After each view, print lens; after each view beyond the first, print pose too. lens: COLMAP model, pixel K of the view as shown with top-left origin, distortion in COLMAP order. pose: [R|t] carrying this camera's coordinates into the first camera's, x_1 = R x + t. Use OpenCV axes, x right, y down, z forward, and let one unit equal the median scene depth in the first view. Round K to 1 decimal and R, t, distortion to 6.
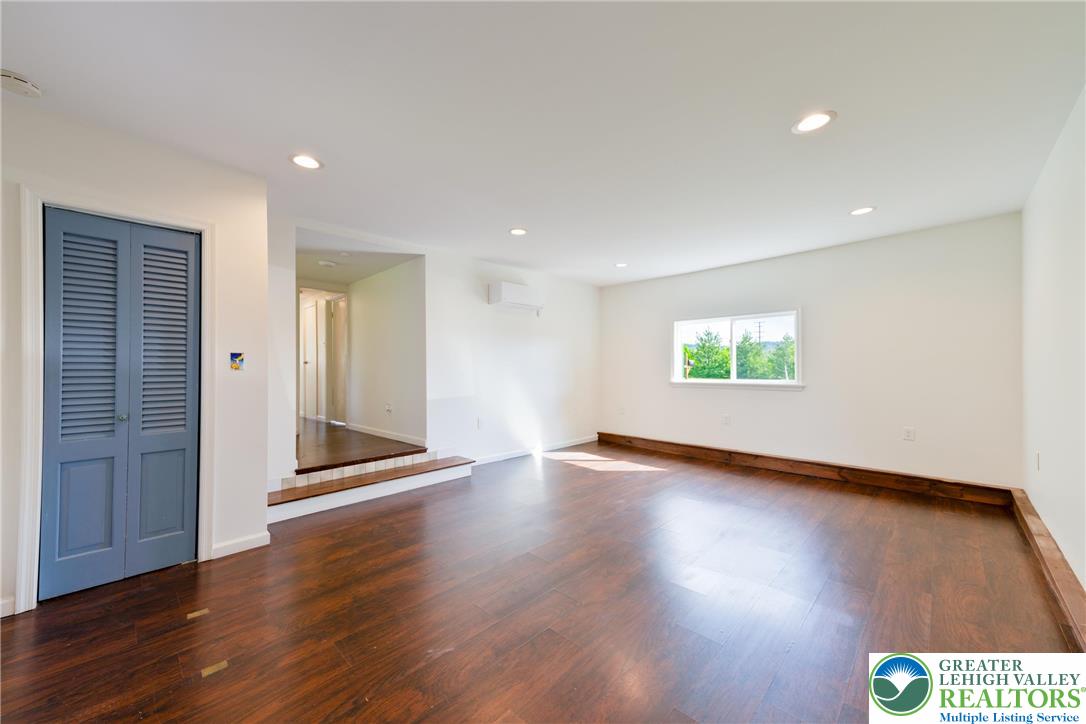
lens RADIAL K [[396.6, 0, 542.4], [0, 396.6, 363.9], [0, 0, 1]] dist [0.020288, -0.000093]
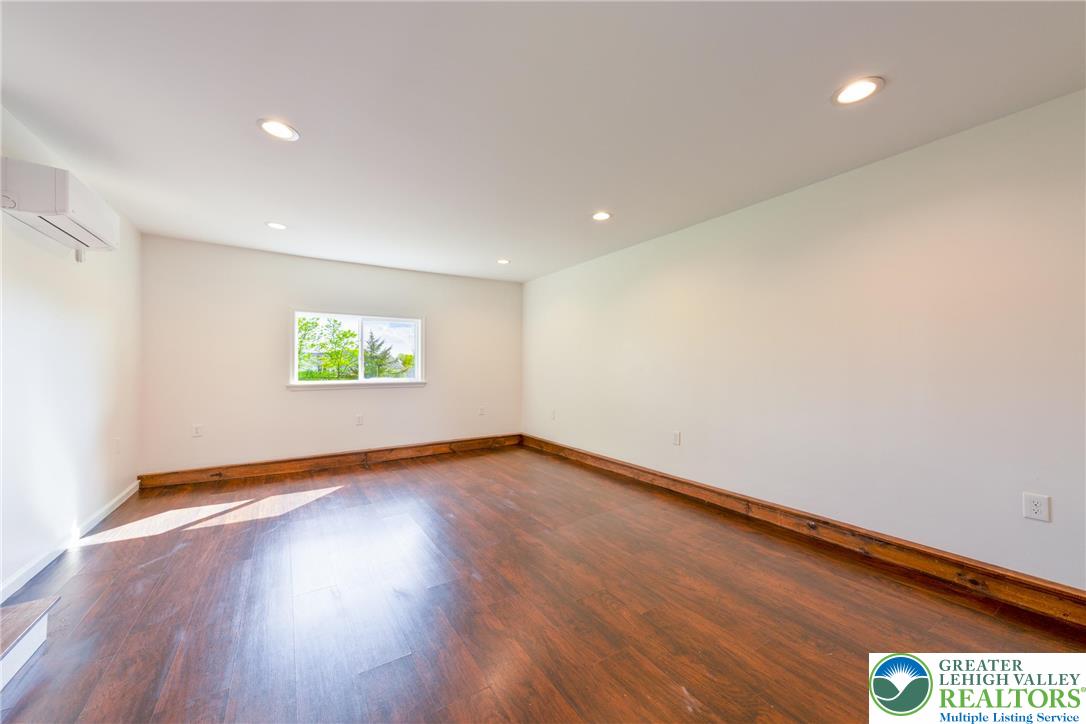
lens RADIAL K [[396.6, 0, 542.4], [0, 396.6, 363.9], [0, 0, 1]] dist [0.020288, -0.000093]
pose [[0.213567, 0.006252, 0.976908, -0.474206], [-0.011776, 0.999923, -0.003824, -0.001743], [-0.976857, -0.010687, 0.213624, 0.413765]]
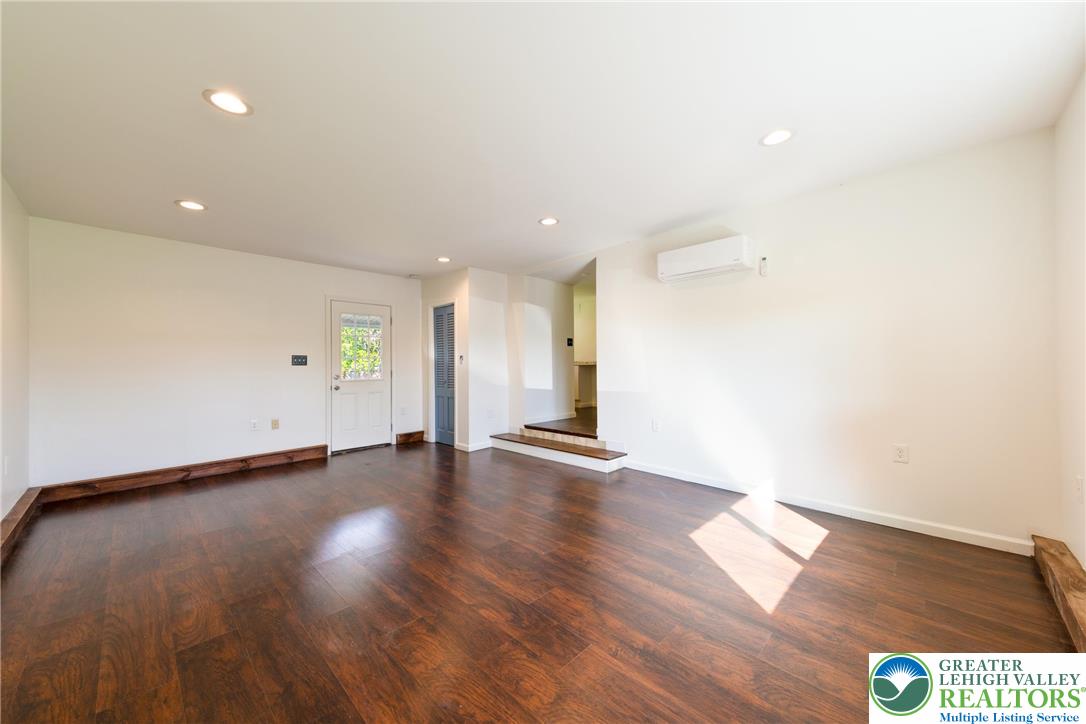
lens RADIAL K [[396.6, 0, 542.4], [0, 396.6, 363.9], [0, 0, 1]] dist [0.020288, -0.000093]
pose [[0.012393, 0.007842, -0.999892, 0.772475], [0.018724, 0.999792, 0.008073, 0.003698], [0.999748, -0.018822, 0.012244, 0.818467]]
